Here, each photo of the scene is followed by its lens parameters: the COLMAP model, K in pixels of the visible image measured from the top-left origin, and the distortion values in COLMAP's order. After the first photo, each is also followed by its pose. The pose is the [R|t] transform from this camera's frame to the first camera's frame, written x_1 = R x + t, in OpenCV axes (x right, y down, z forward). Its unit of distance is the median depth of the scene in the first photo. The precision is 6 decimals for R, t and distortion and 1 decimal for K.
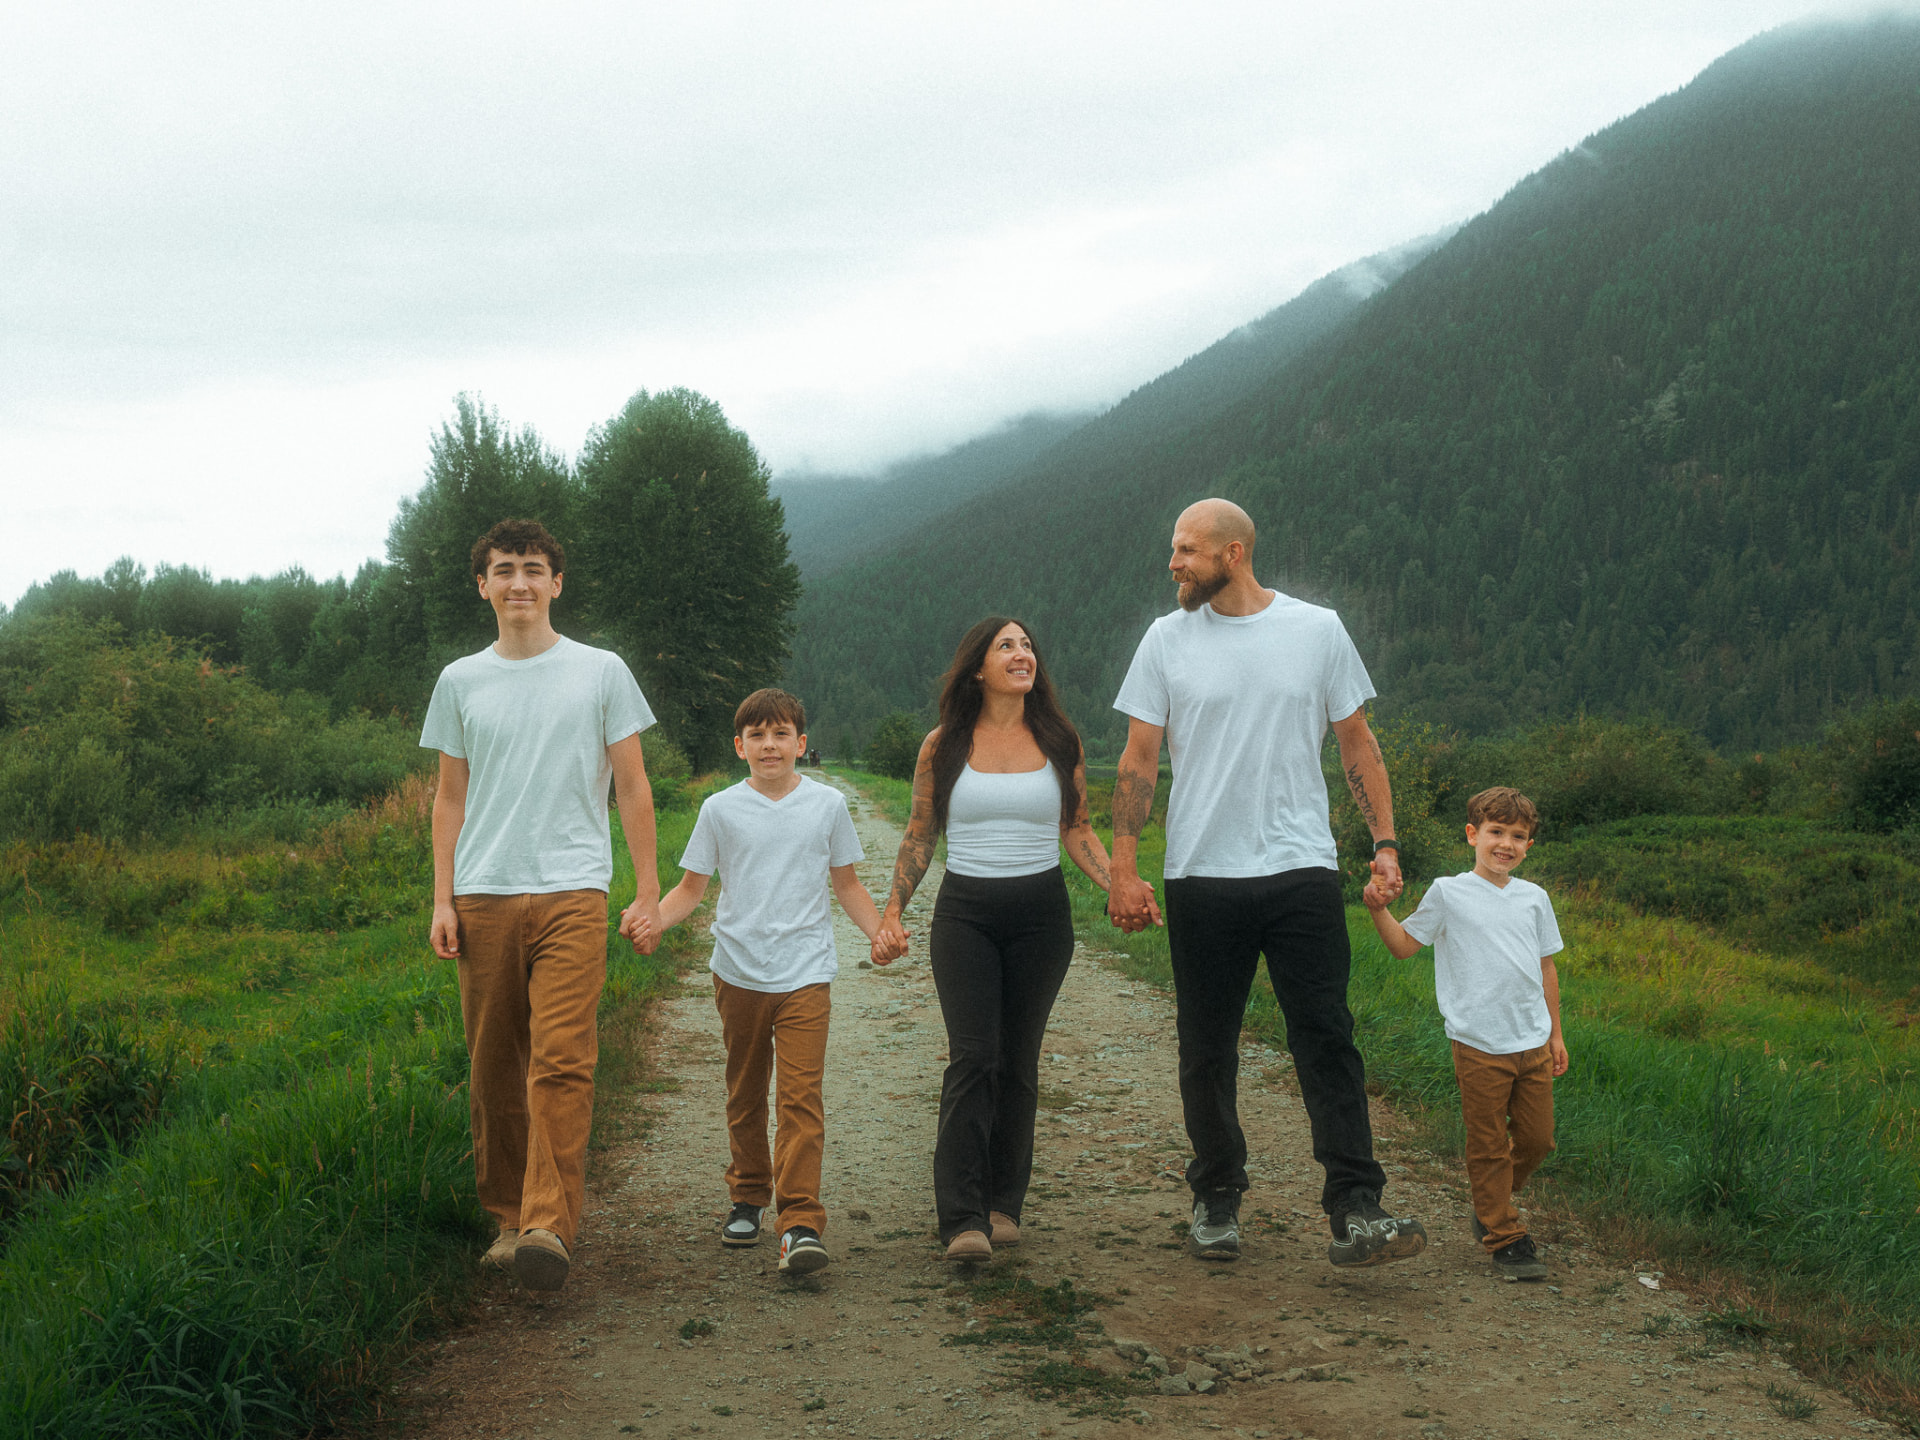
lens RADIAL K [[2498.8, 0, 1002.4], [0, 2498.8, 724.1], [0, 0, 1]] dist [-0.003102, 0.031681]
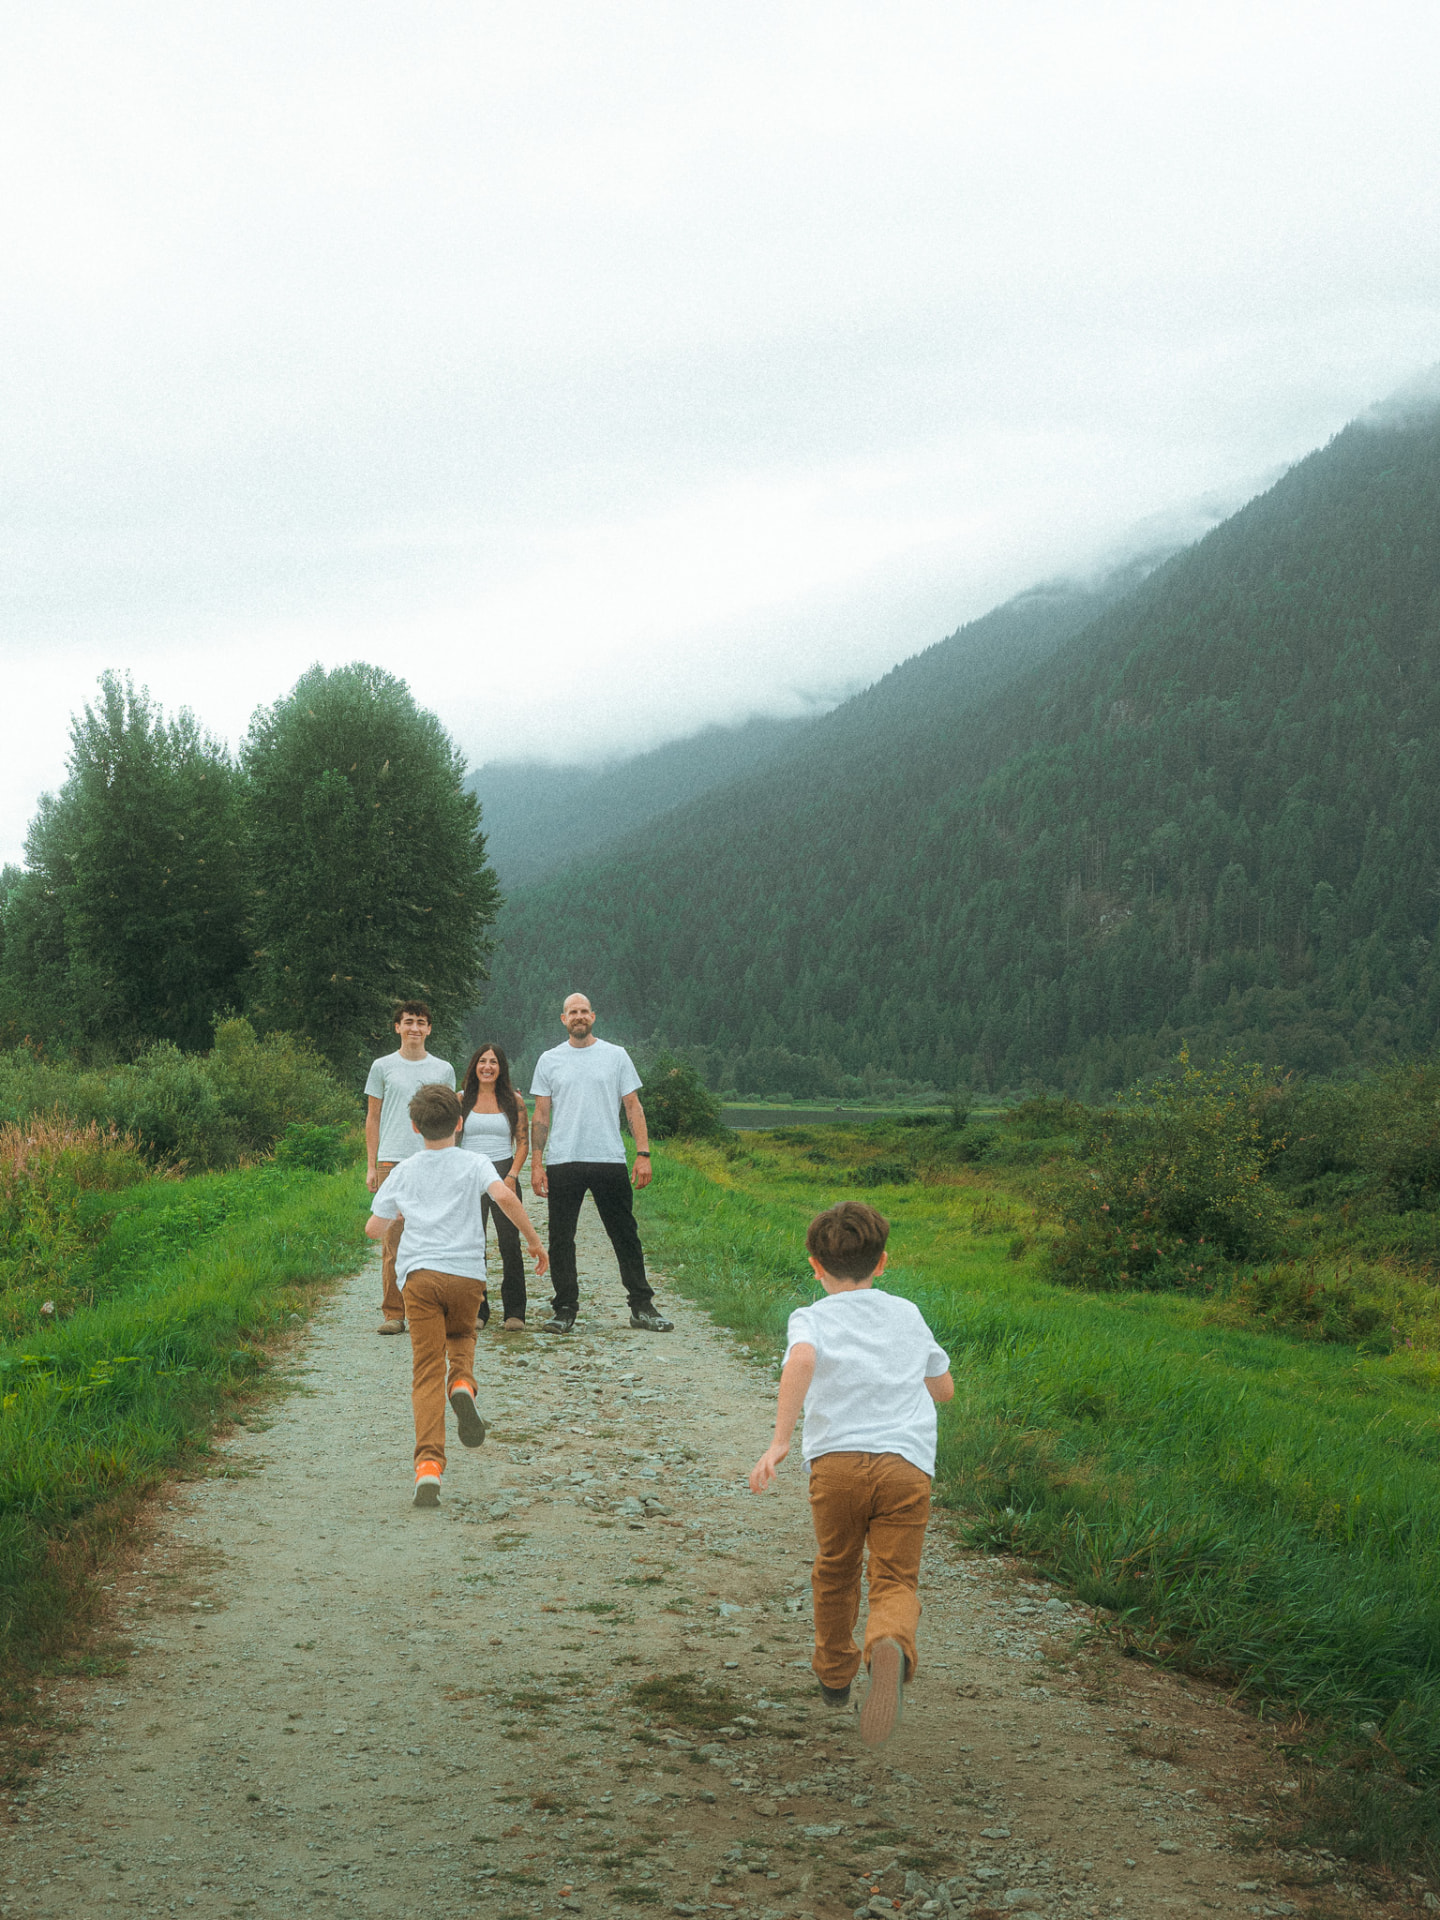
lens RADIAL K [[2764.9, 0, 514.8], [0, 2764.9, 1001.3], [0, 0, 1]] dist [-0.005356, 0.047443]
pose [[0.996108, 0.002726, -0.088099, 0.007295], [-0.004253, 0.999844, -0.017150, -0.003226], [0.088039, 0.017458, 0.995964, 0.065511]]
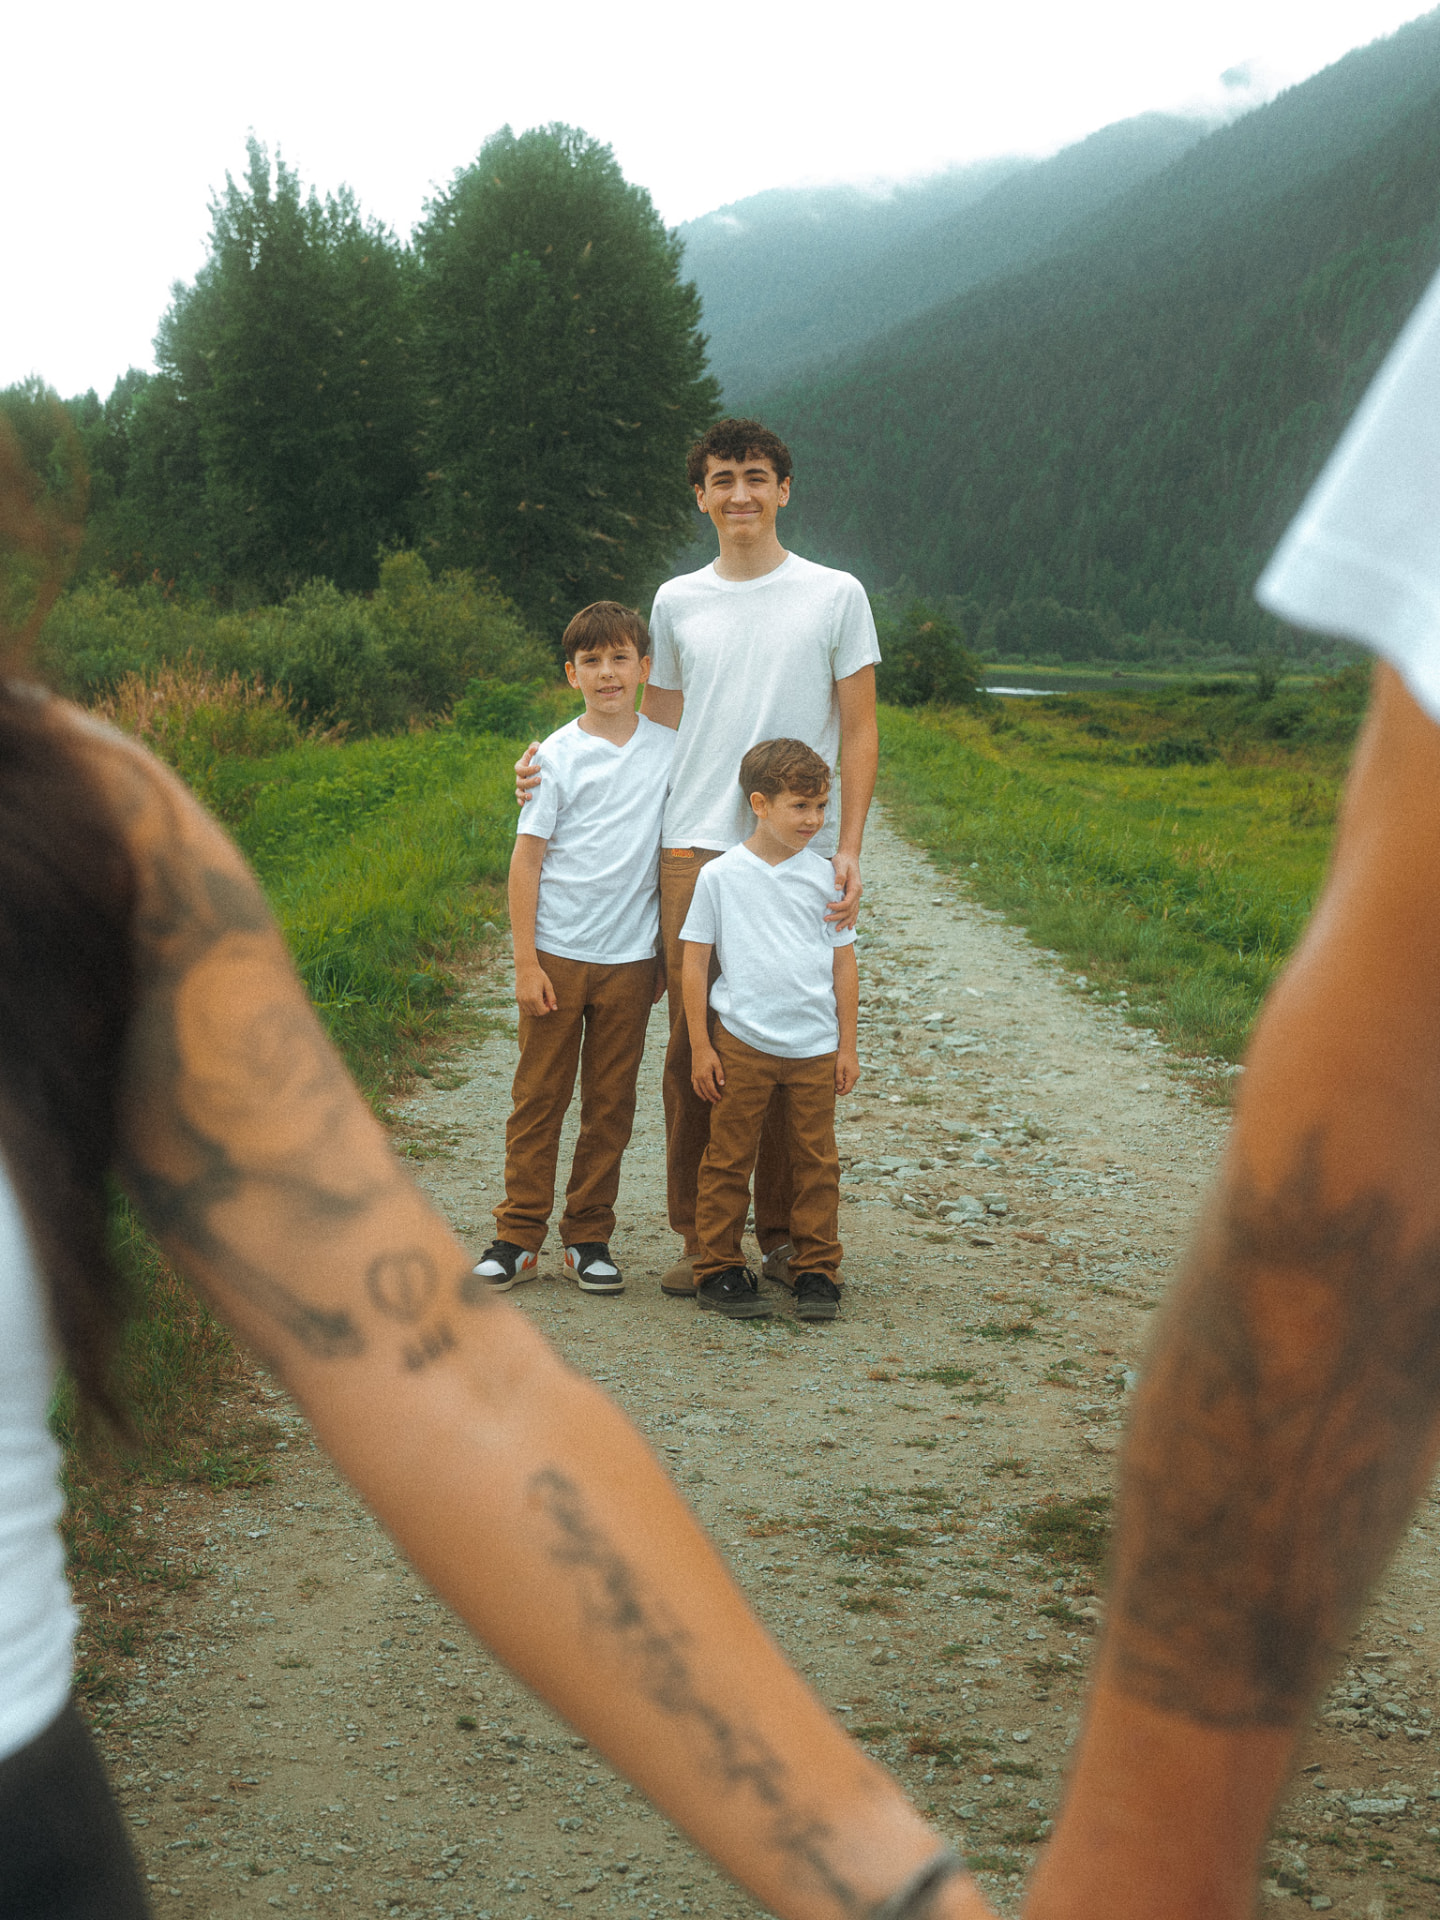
lens RADIAL K [[3142.0, 0, 694.1], [0, 3142.0, 922.0], [0, 0, 1]] dist [0.003978, 0.003804]
pose [[0.995225, 0.029320, -0.093095, -0.001676], [-0.019778, 0.994607, 0.101807, -0.001506], [0.095578, -0.099480, 0.990439, 0.105259]]
